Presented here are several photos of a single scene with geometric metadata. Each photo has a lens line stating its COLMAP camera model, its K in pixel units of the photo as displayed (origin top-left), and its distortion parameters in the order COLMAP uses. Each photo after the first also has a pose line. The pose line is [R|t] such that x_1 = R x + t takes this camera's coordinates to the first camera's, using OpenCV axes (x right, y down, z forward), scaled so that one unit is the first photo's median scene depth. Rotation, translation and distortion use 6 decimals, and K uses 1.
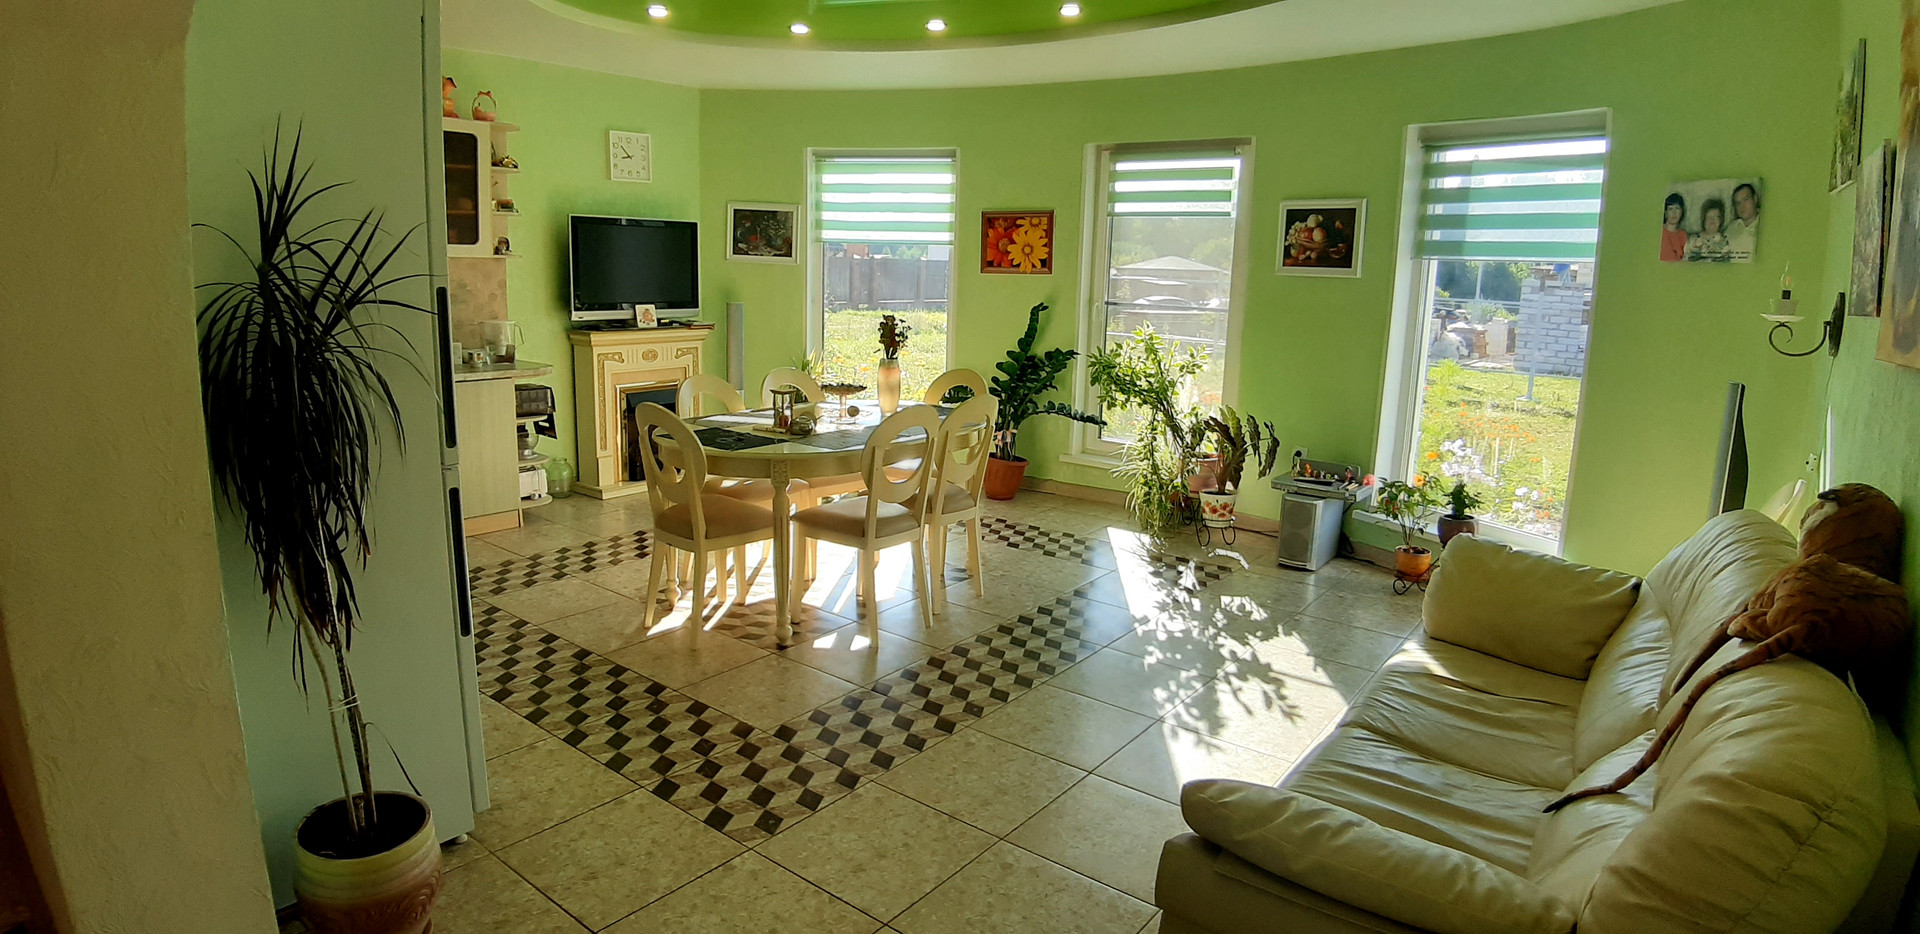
lens RADIAL K [[996.5, 0, 931.1], [0, 996.5, 432.5], [0, 0, 1]] dist [-0.094343, -0.001886]
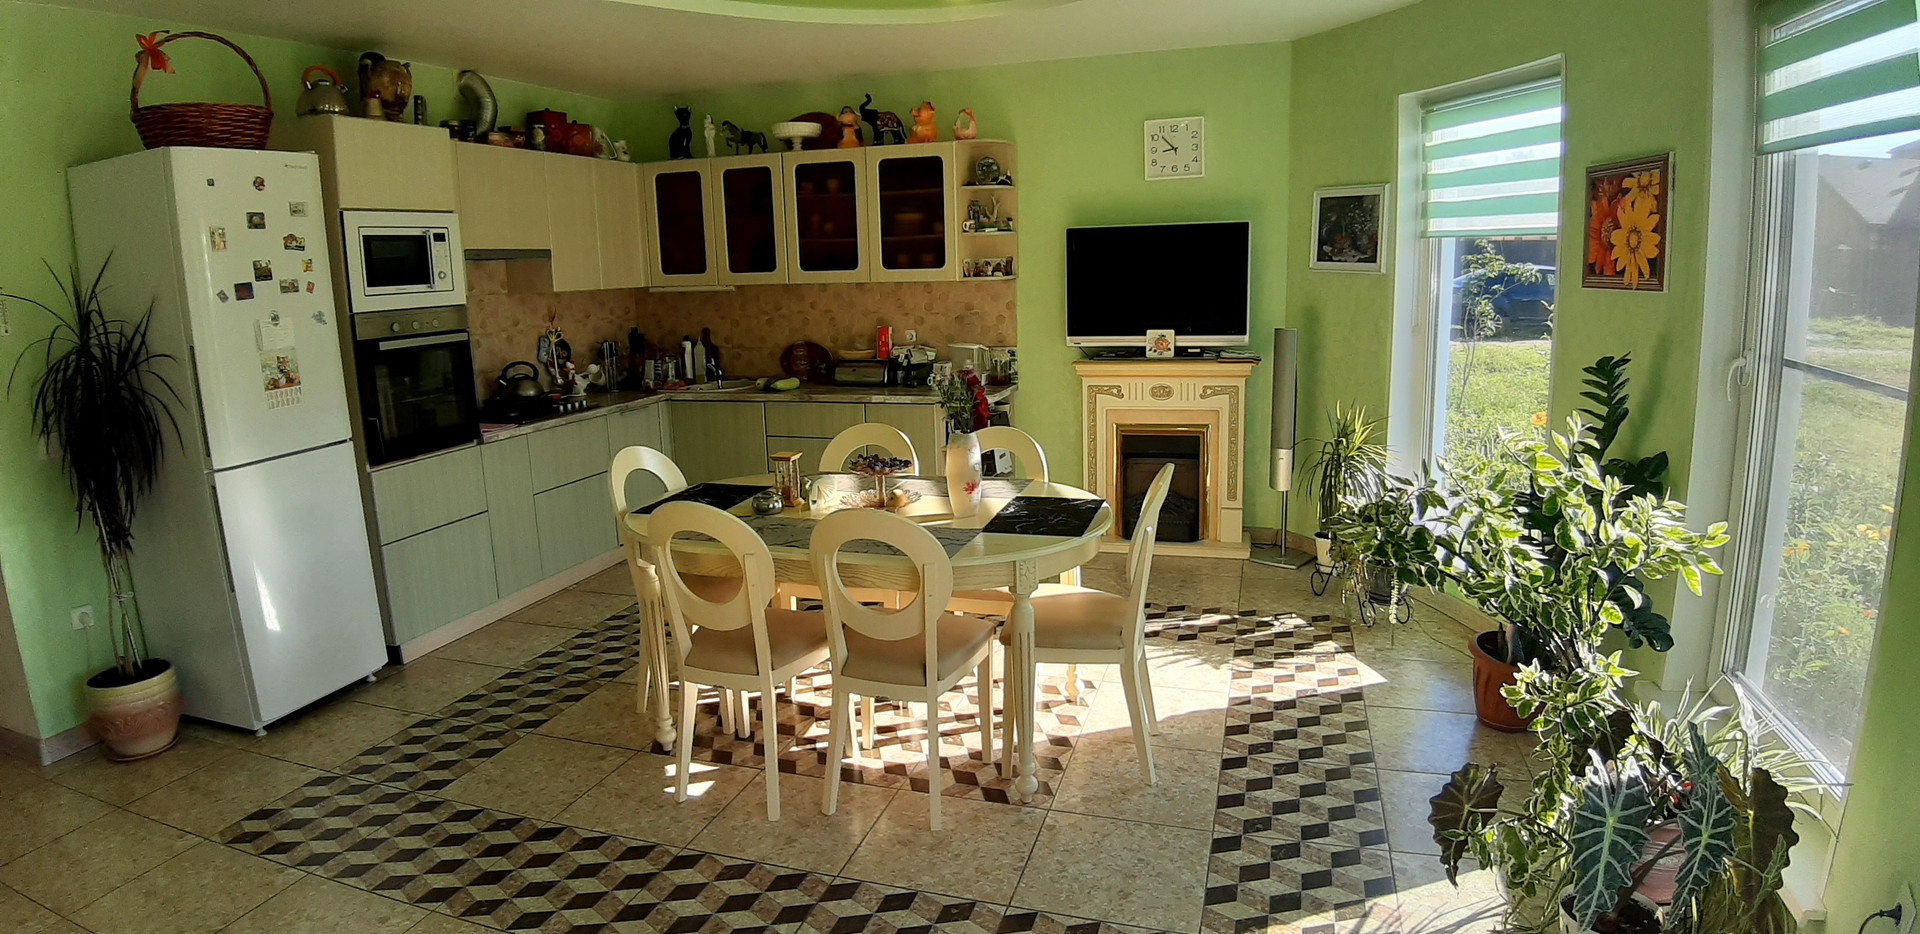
lens RADIAL K [[996.5, 0, 931.1], [0, 996.5, 432.5], [0, 0, 1]] dist [-0.094343, -0.001886]
pose [[0.340990, 0.120985, -0.932249, 0.420338], [-0.109239, 0.990065, 0.088531, -0.097233], [0.933699, 0.071650, 0.350818, 0.542087]]
